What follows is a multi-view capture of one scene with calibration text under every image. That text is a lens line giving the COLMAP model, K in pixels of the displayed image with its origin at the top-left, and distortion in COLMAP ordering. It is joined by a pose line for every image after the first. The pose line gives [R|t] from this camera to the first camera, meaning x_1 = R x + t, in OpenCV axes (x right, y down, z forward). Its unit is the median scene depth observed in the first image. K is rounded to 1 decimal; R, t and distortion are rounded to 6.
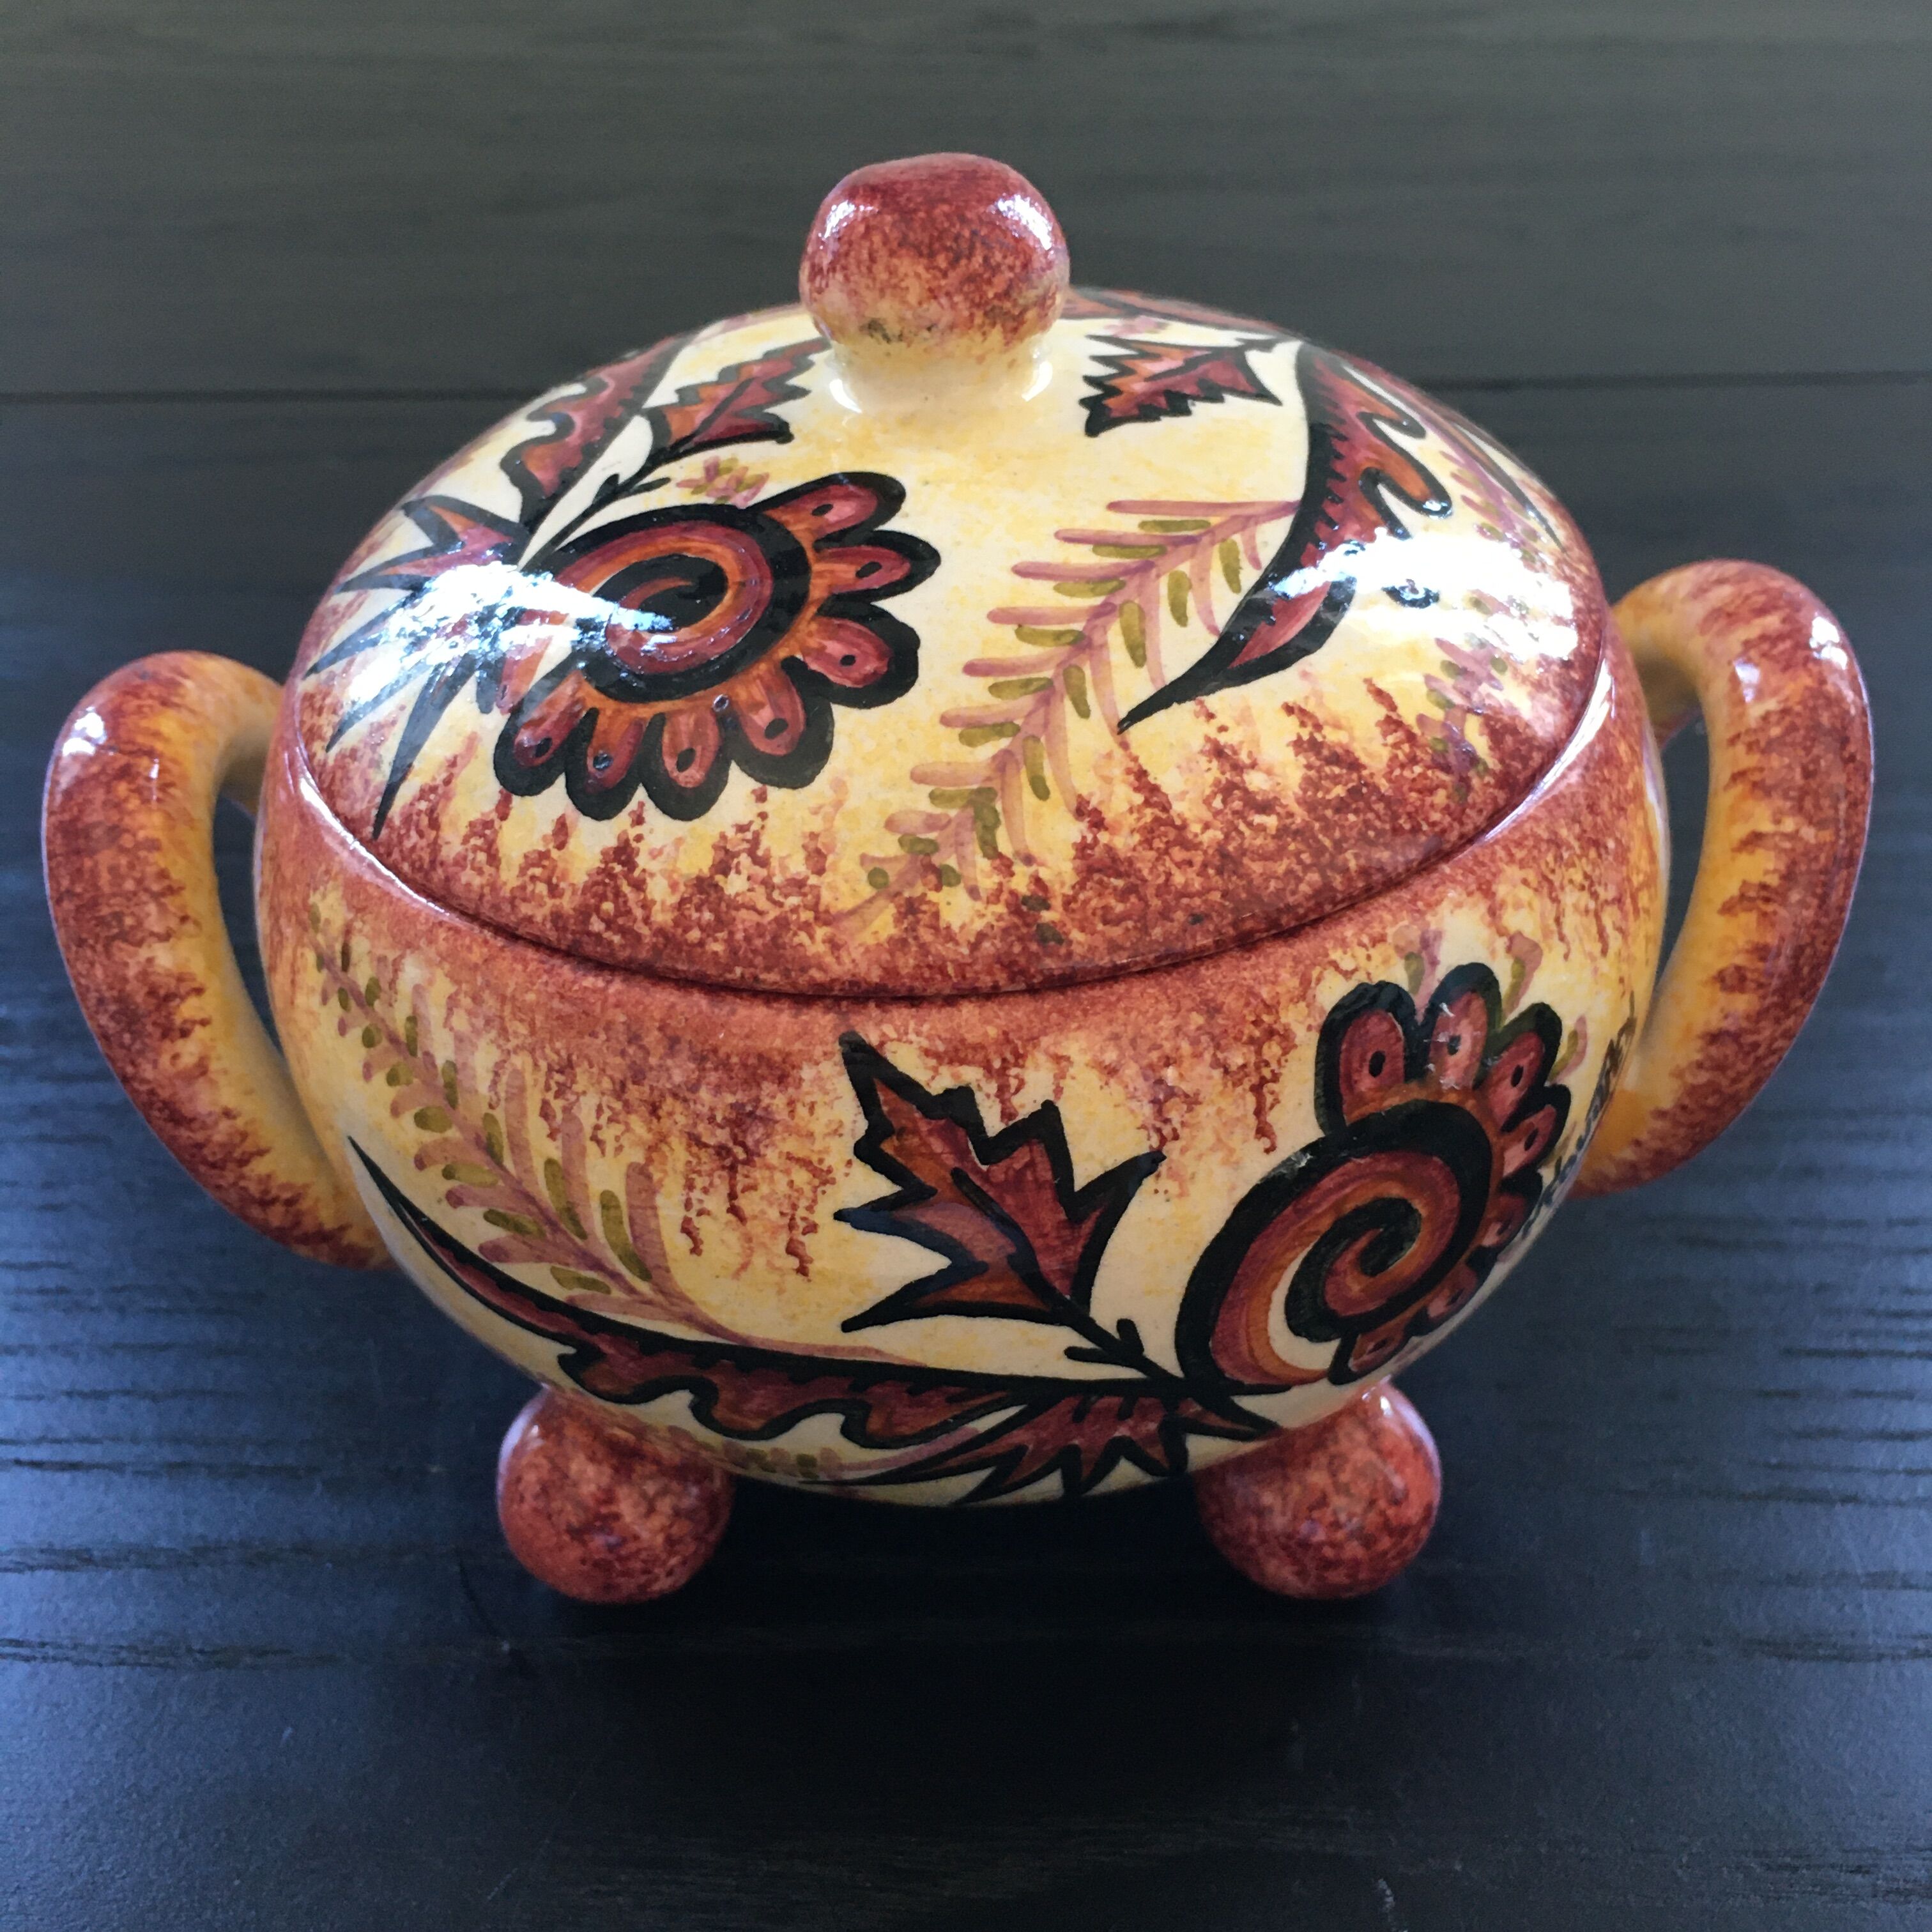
lens RADIAL K [[2228.2, 0, 966.0], [0, 2228.2, 966.0], [0, 0, 1]] dist [0.079084, -0.147532]
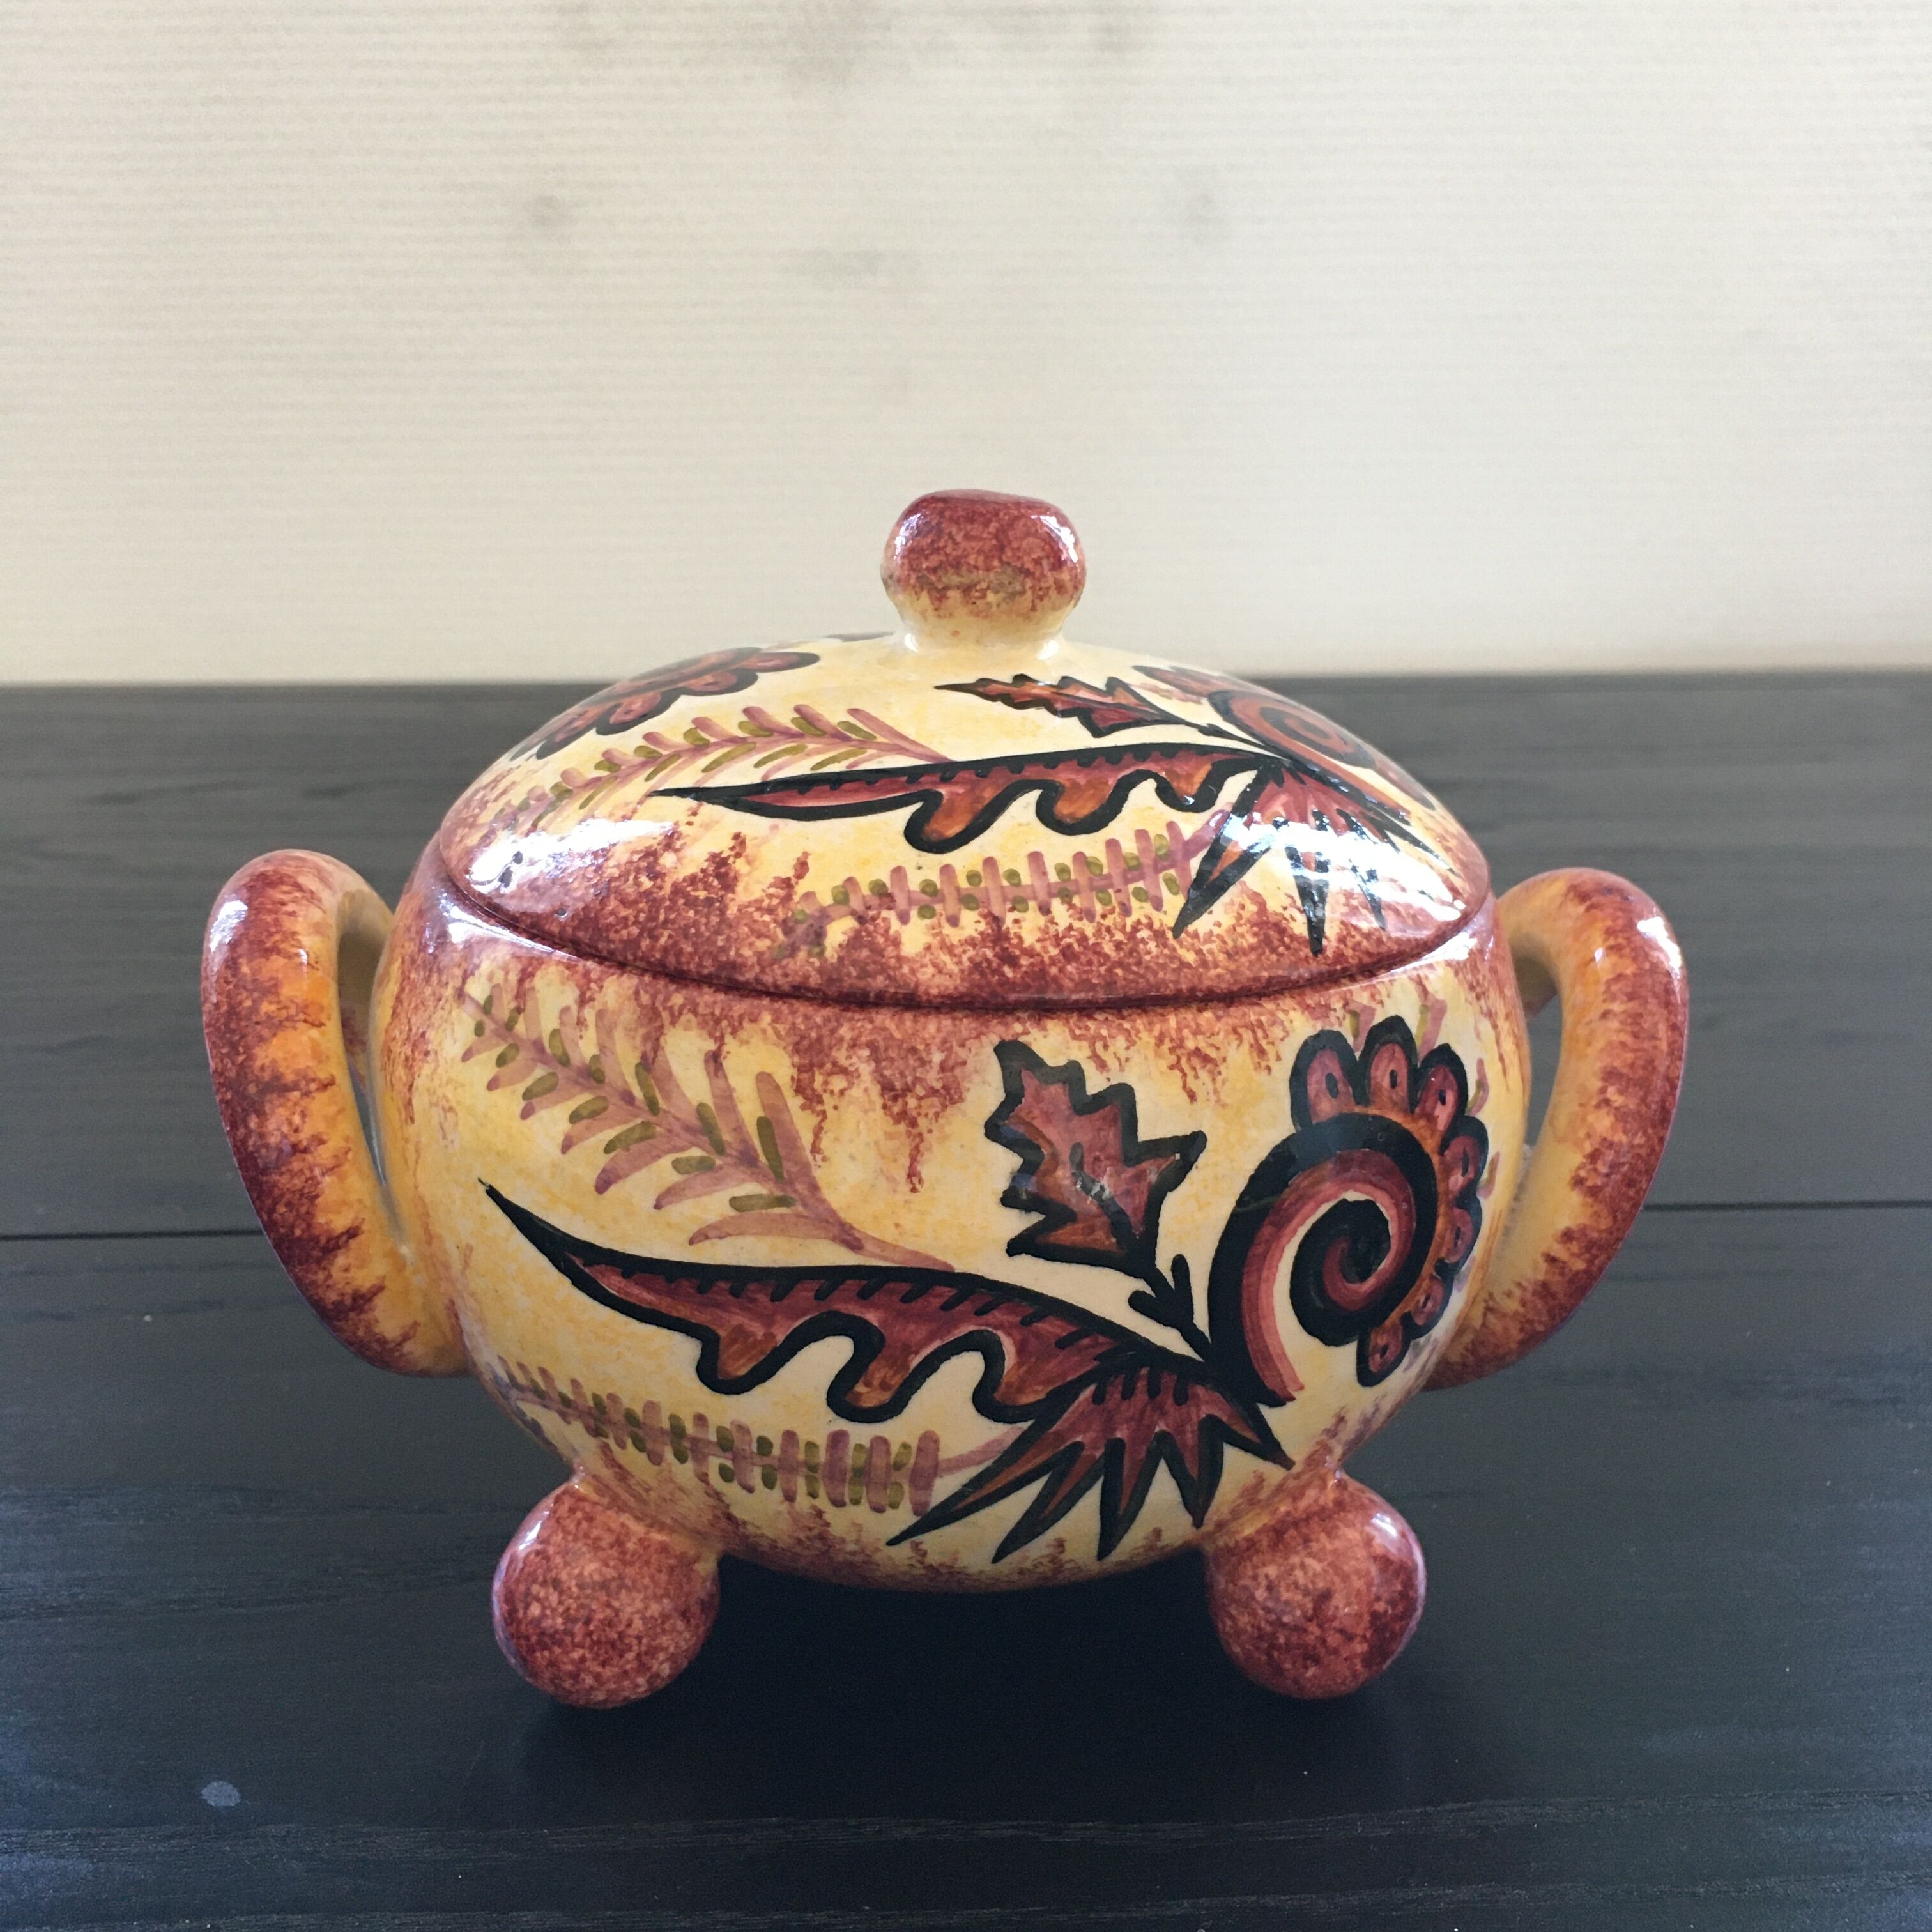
lens RADIAL K [[2228.2, 0, 966.0], [0, 2228.2, 966.0], [0, 0, 1]] dist [0.079084, -0.147532]
pose [[0.477091, 0.351918, -0.805318, 1.272375], [-0.582776, 0.812573, 0.009837, -0.145227], [0.657842, 0.464627, 0.592761, 0.369541]]
